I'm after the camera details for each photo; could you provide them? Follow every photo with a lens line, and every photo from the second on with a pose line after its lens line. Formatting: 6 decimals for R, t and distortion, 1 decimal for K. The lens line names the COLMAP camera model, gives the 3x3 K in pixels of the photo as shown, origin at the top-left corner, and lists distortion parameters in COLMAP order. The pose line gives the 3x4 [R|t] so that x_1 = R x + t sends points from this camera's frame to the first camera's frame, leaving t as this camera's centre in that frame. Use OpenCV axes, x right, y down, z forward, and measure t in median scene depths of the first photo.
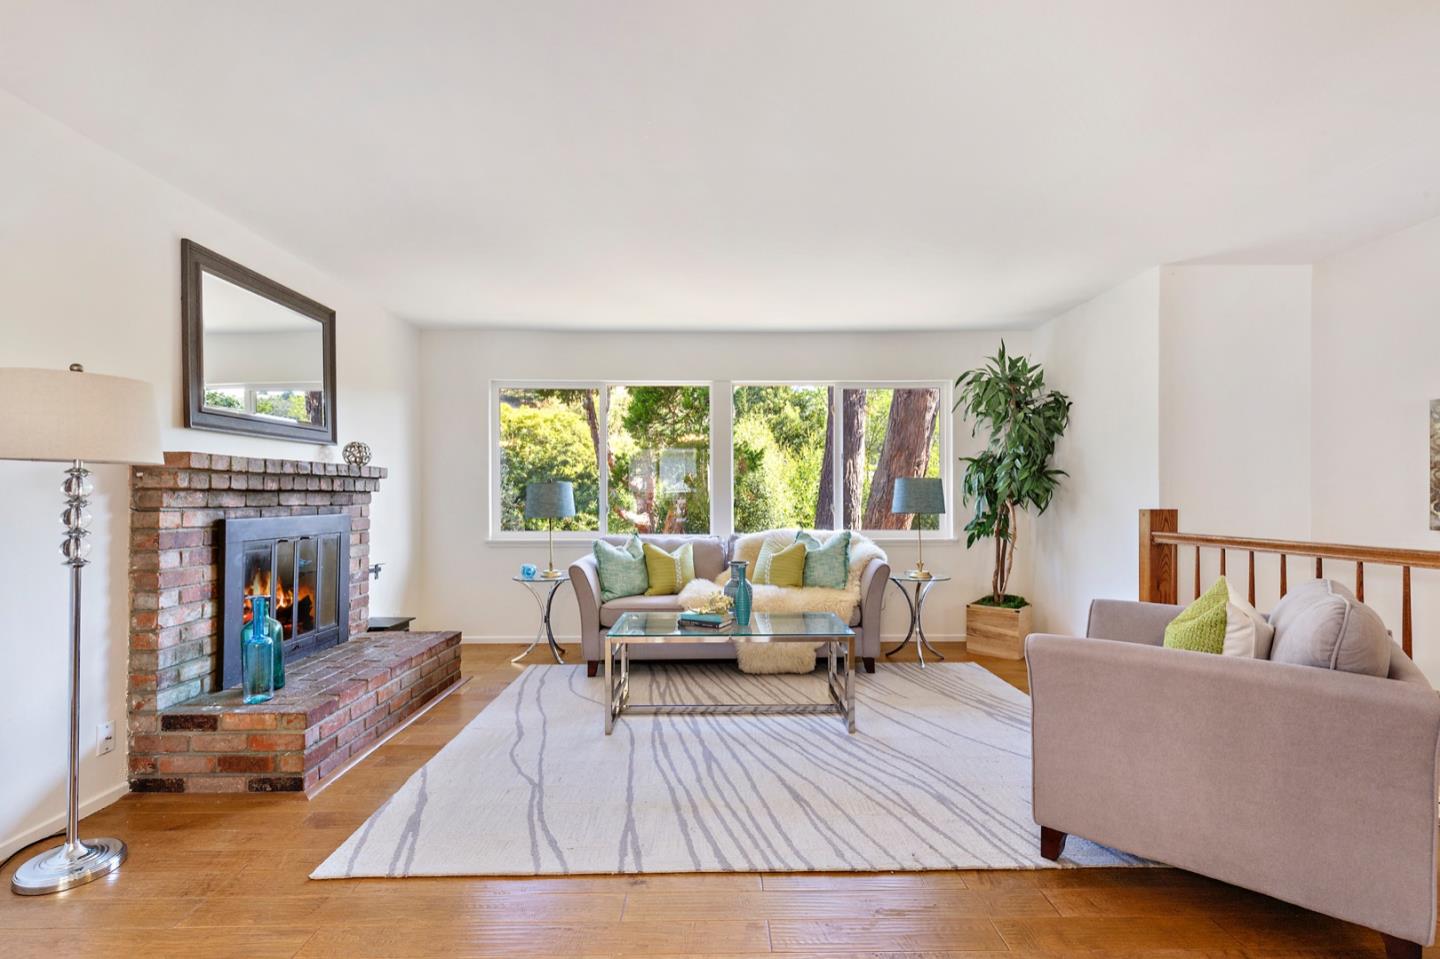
lens RADIAL K [[647.2, 0, 722.9], [0, 647.2, 496.6], [0, 0, 1]] dist [0.003692, -0.001108]
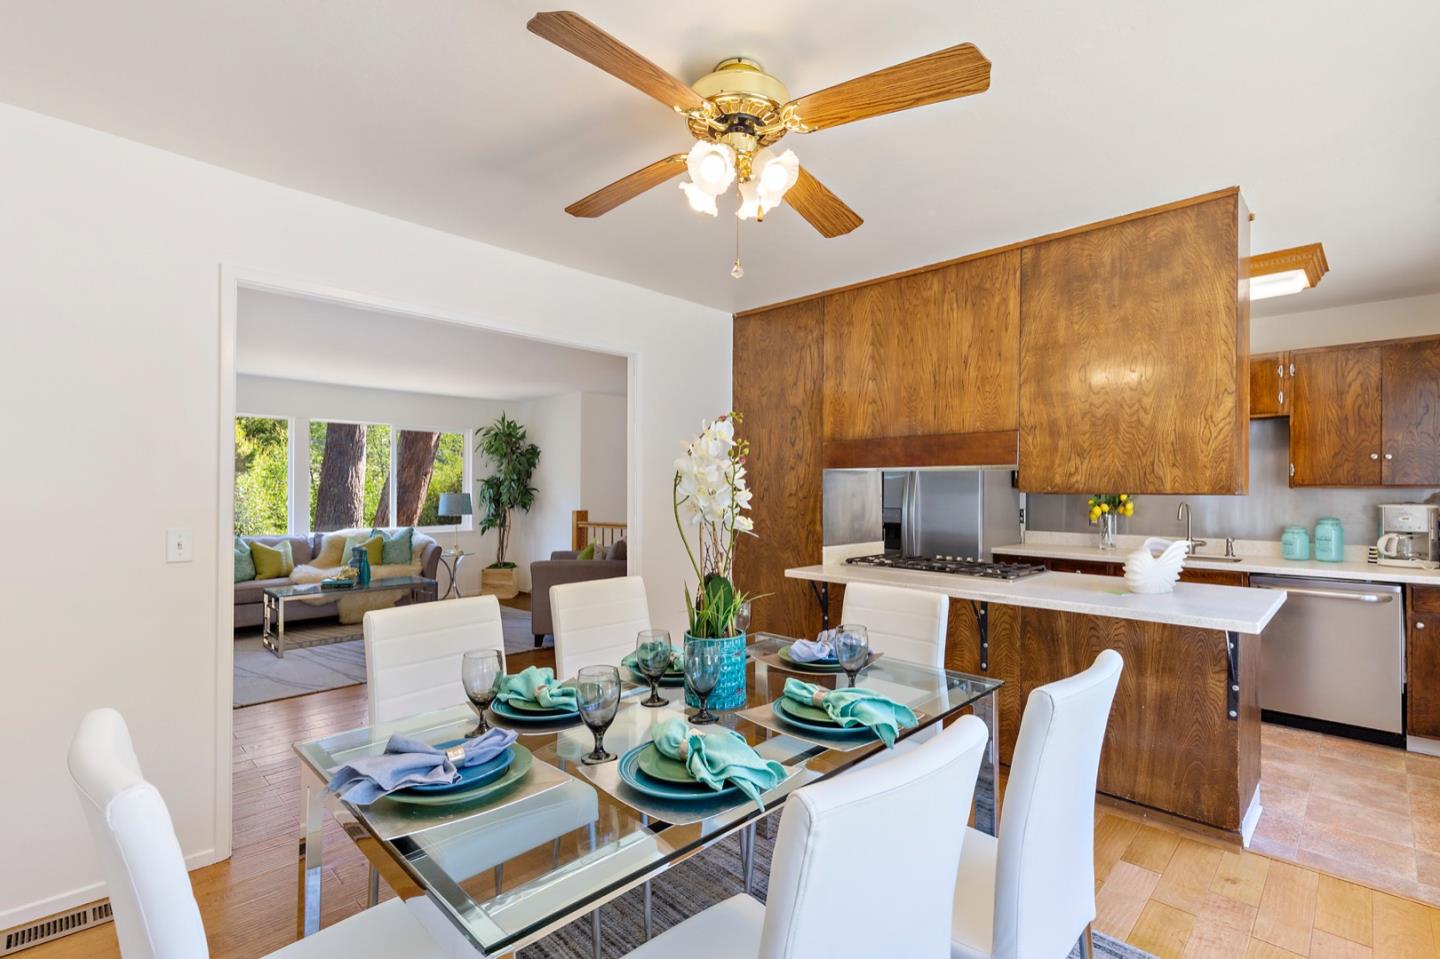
lens RADIAL K [[647.2, 0, 718.9], [0, 647.2, 487.5], [0, 0, 1]] dist [0.003692, -0.001108]
pose [[0.712714, 0.006462, 0.701425, -0.484414], [-0.000633, 0.999963, -0.008569, -0.037861], [-0.701454, 0.005663, 0.712692, -0.821918]]
